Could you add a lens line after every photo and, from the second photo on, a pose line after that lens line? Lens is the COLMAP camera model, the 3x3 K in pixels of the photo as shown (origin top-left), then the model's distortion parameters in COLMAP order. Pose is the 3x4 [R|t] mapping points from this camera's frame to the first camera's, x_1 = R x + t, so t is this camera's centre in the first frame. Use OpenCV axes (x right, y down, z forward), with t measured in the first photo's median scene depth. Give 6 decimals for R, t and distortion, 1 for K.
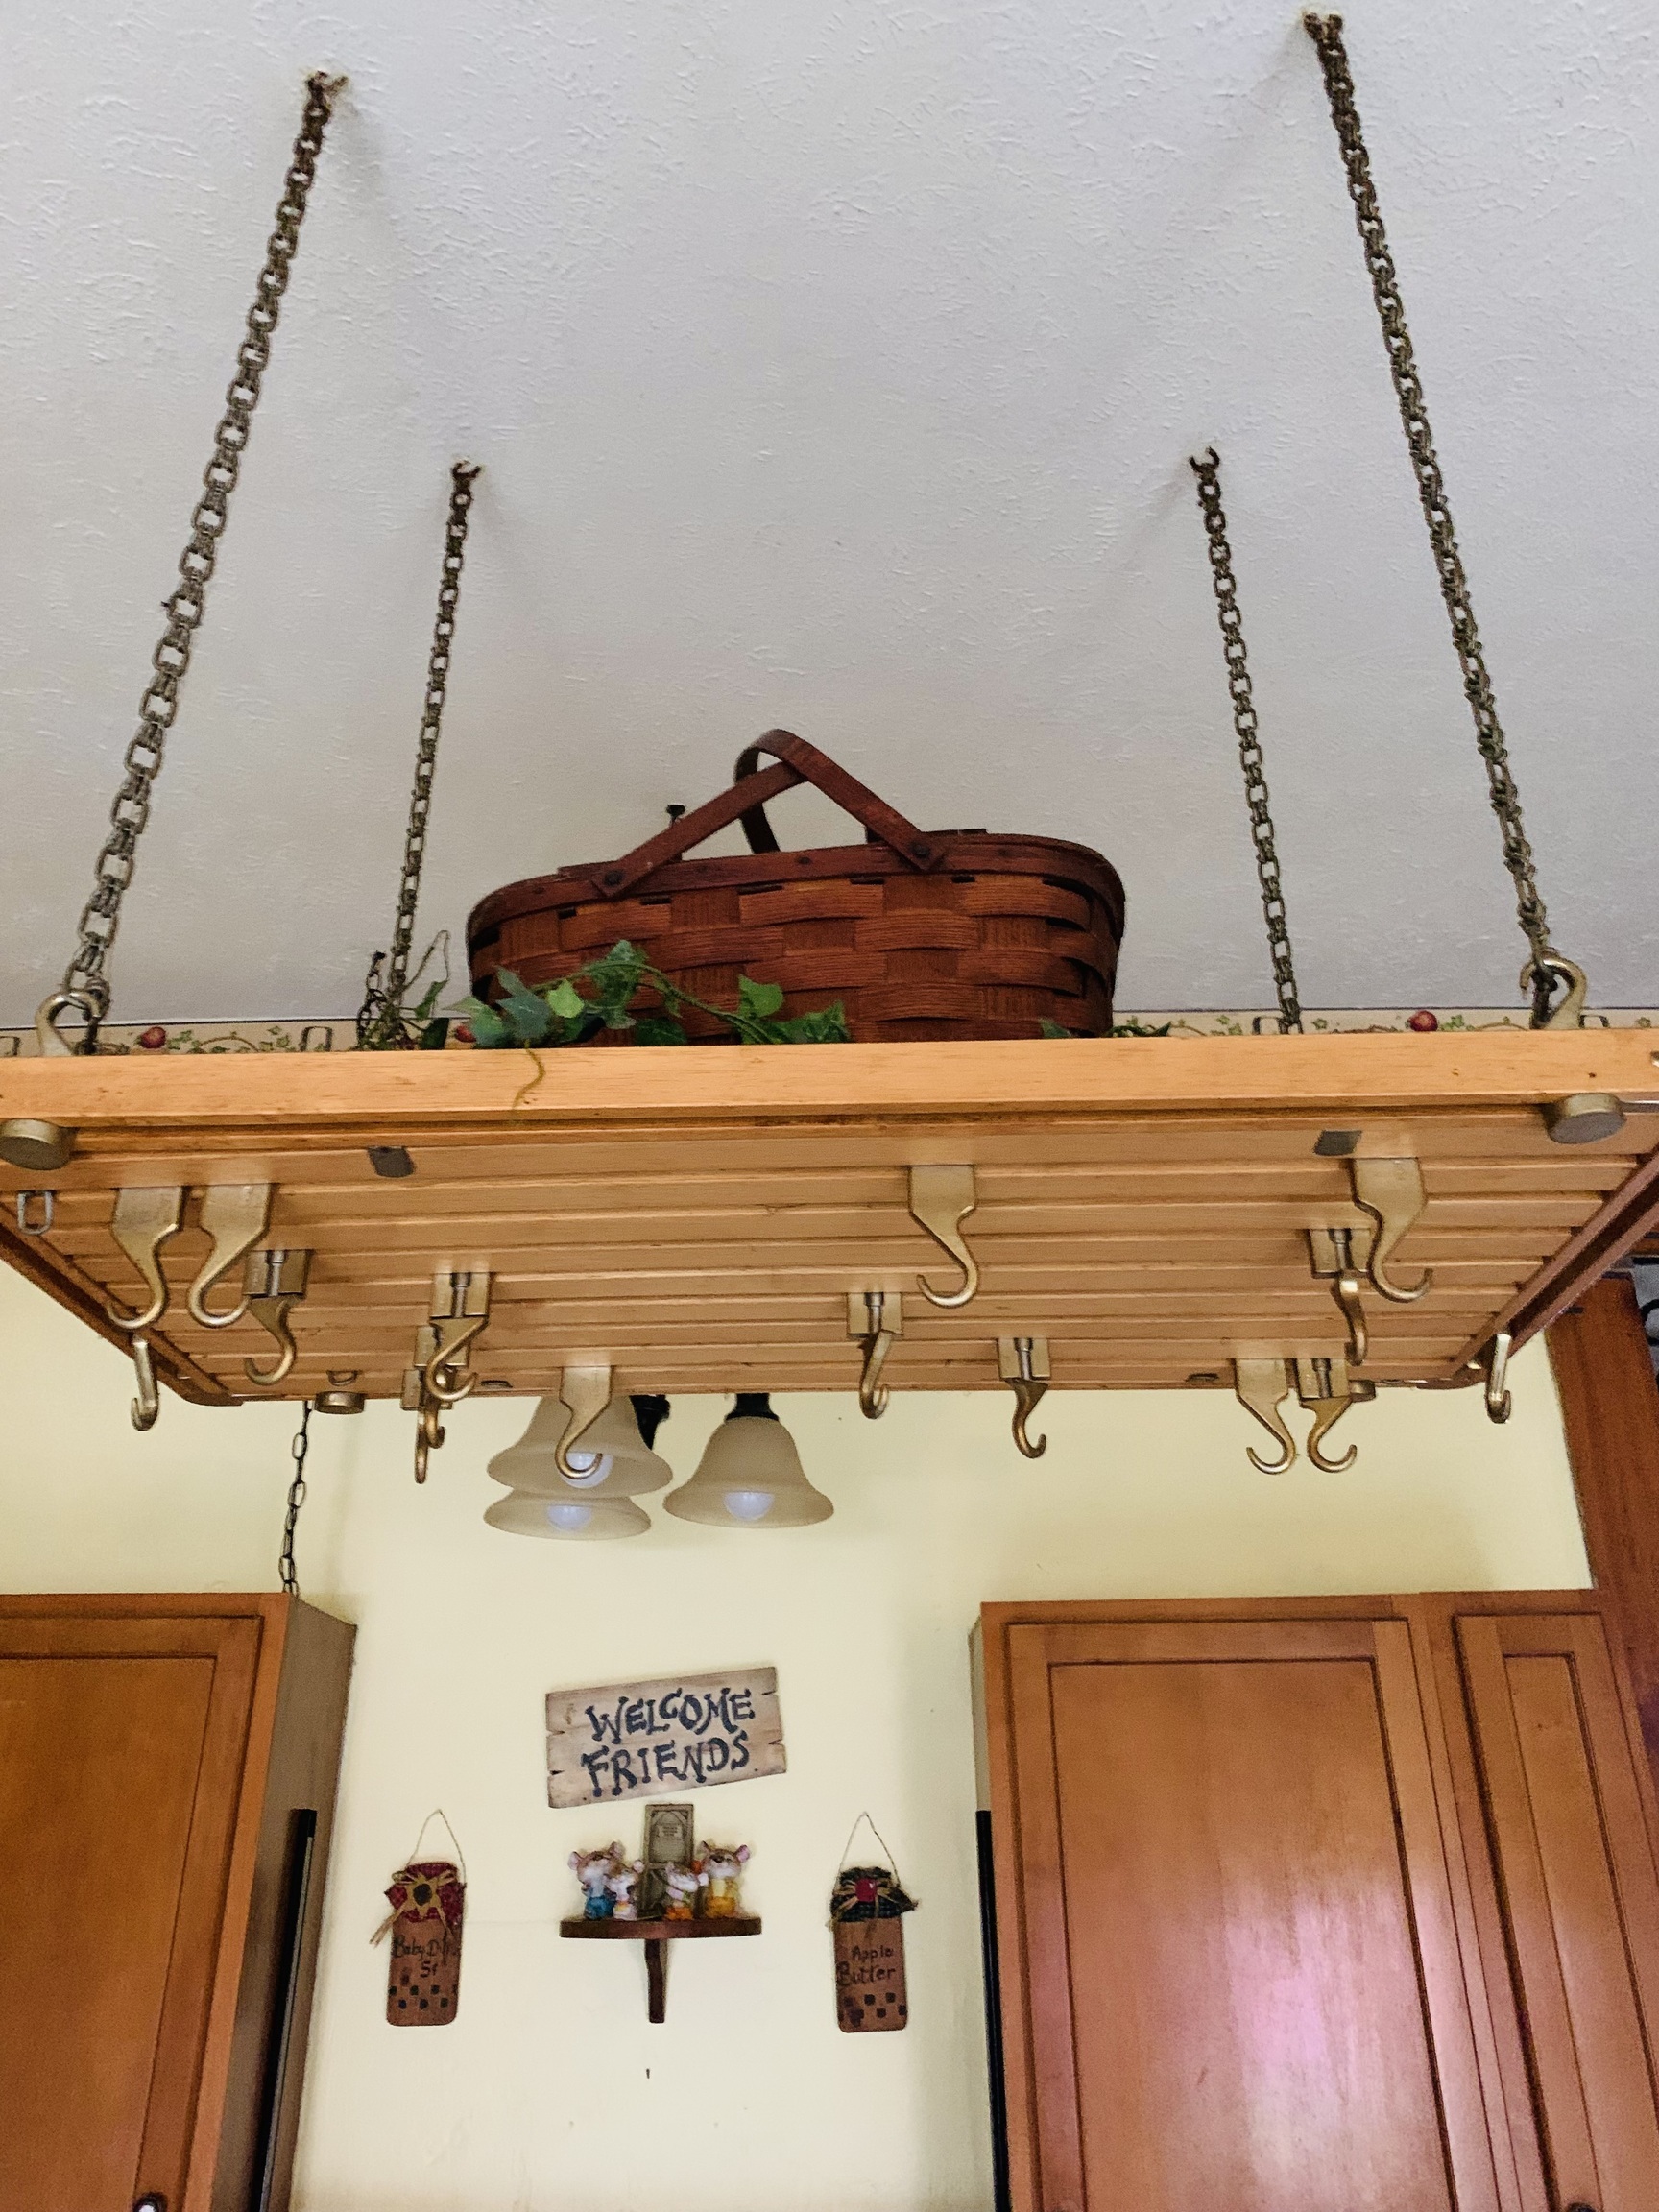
lens RADIAL K [[1686.1, 0, 814.5], [0, 1686.1, 1088.9], [0, 0, 1]] dist [0.024490, -0.028659]
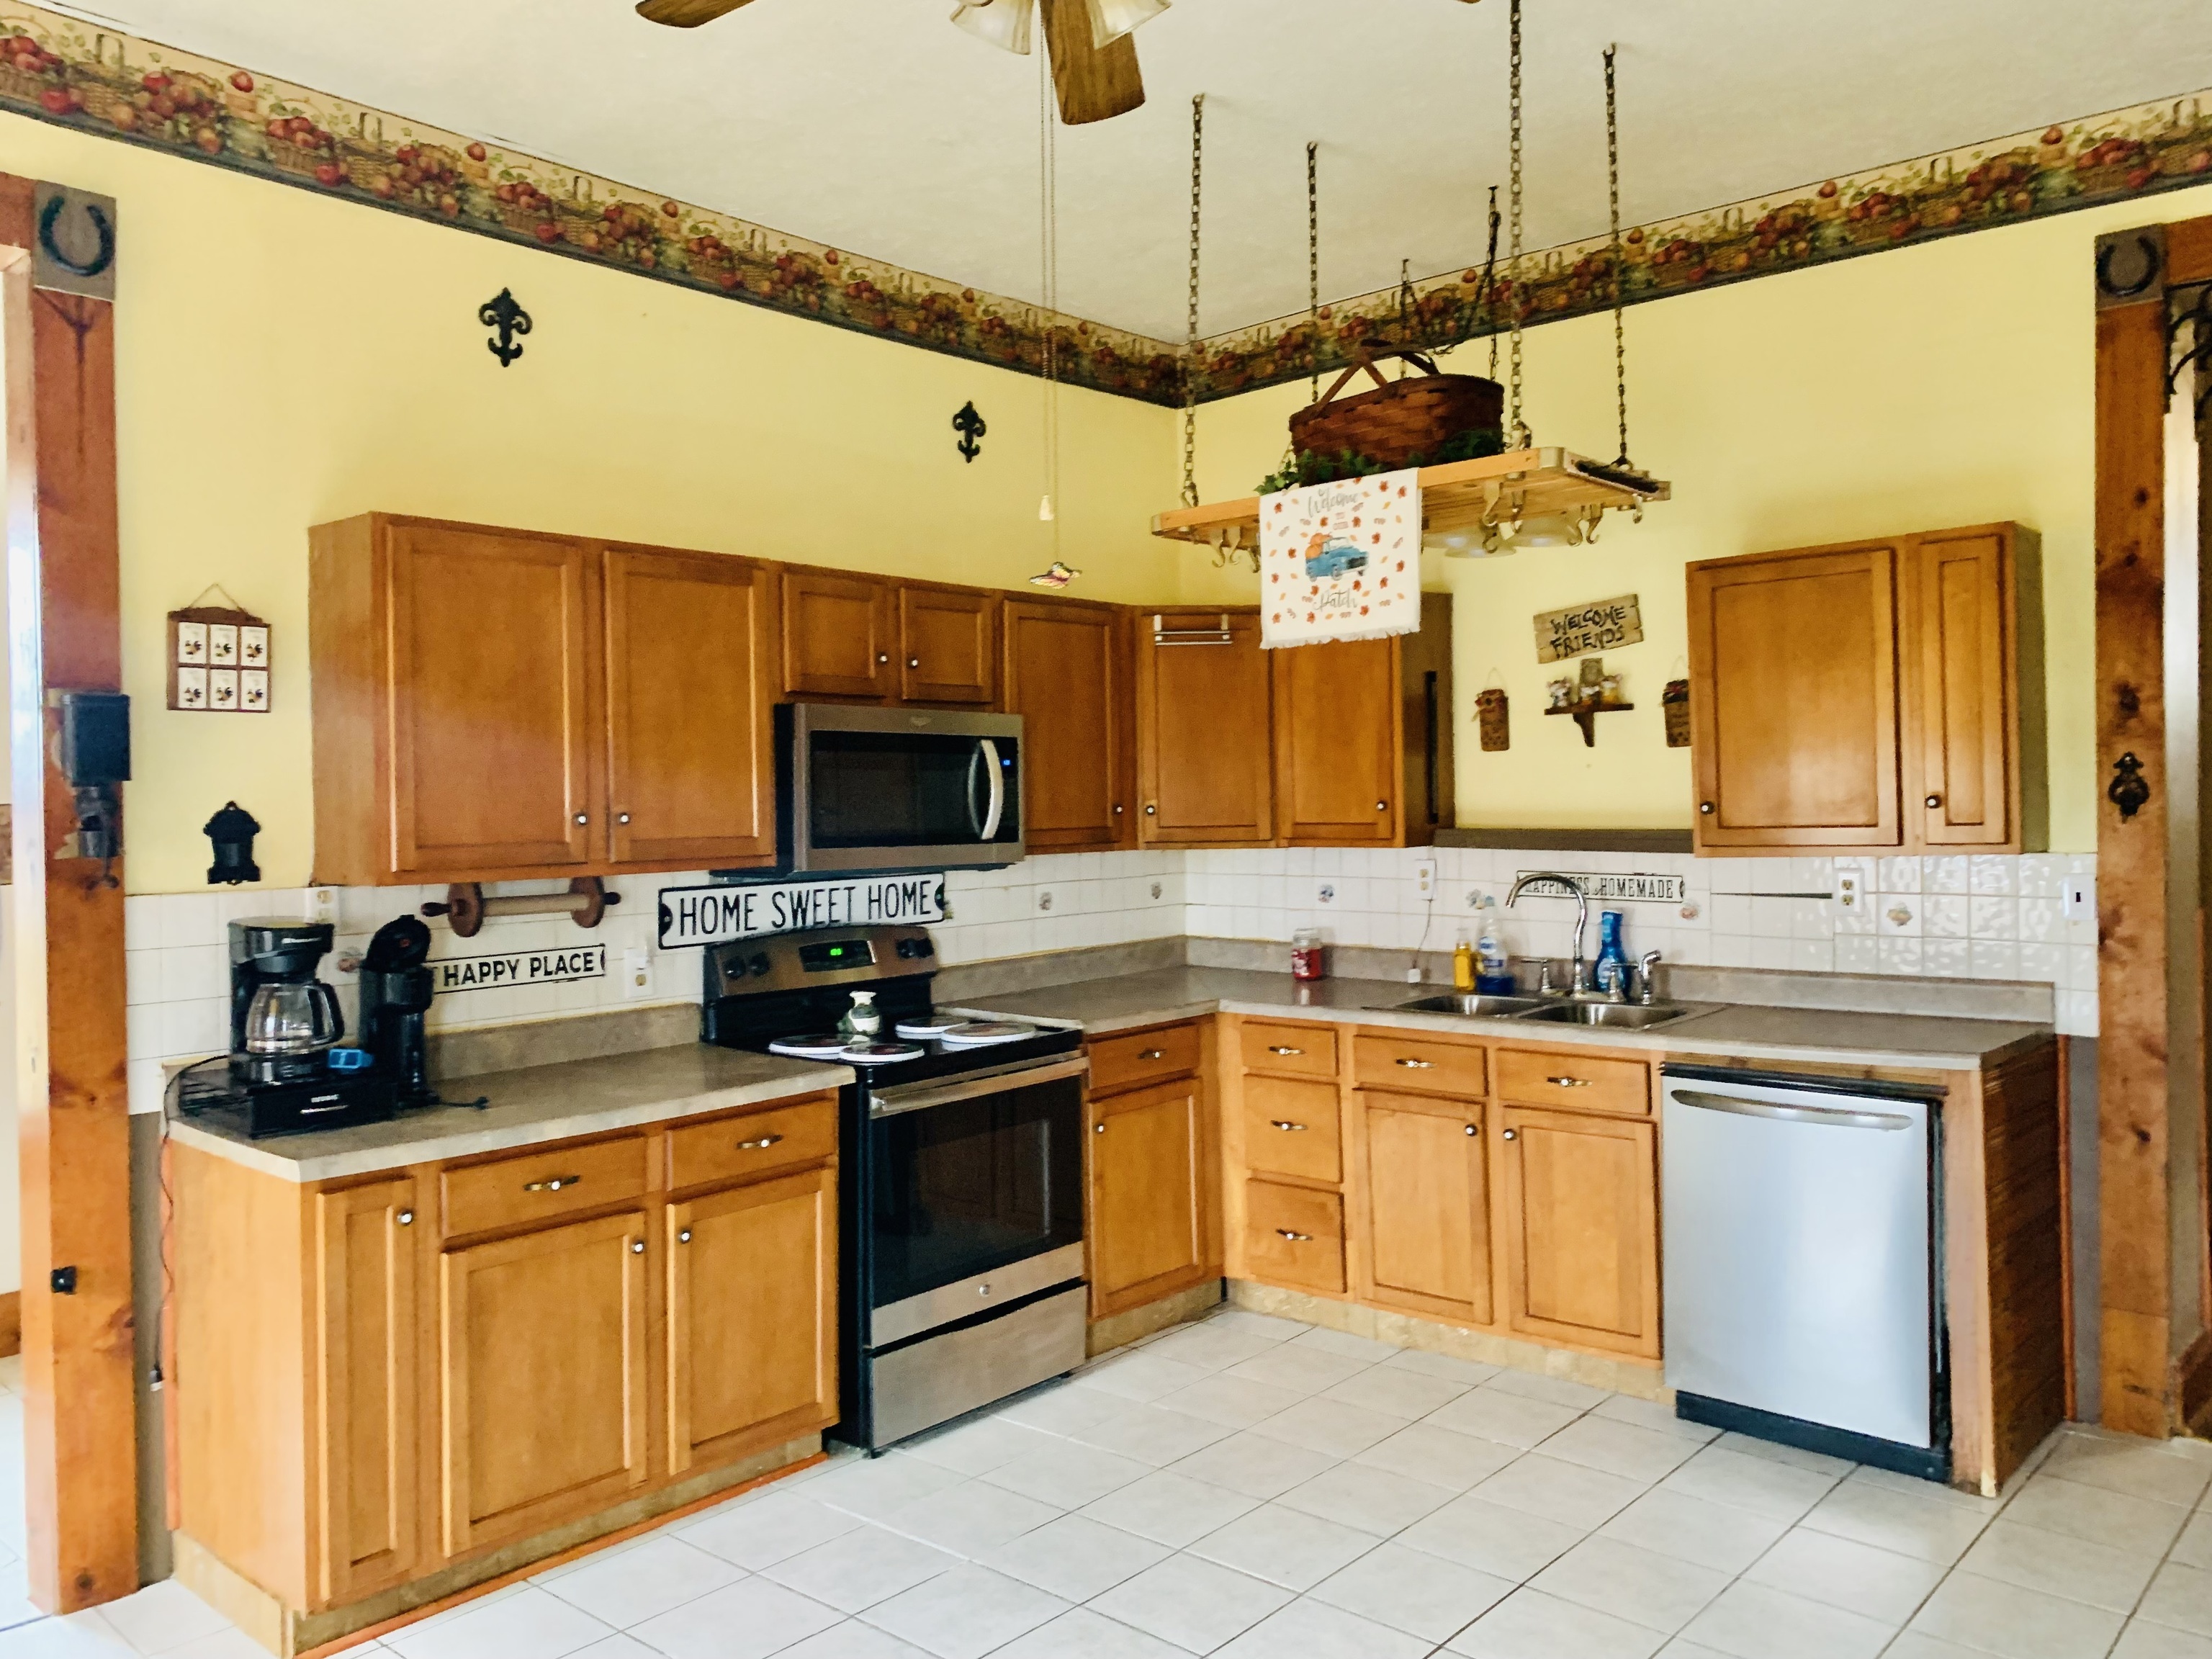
lens RADIAL K [[1686.1, 0, 1102.0], [0, 1686.1, 805.6], [0, 0, 1]] dist [0.024490, -0.028659]
pose [[0.764315, -0.011452, -0.644742, 0.850258], [0.303659, 0.888438, 0.344194, -0.354044], [0.568871, -0.458854, 0.682523, -0.942734]]
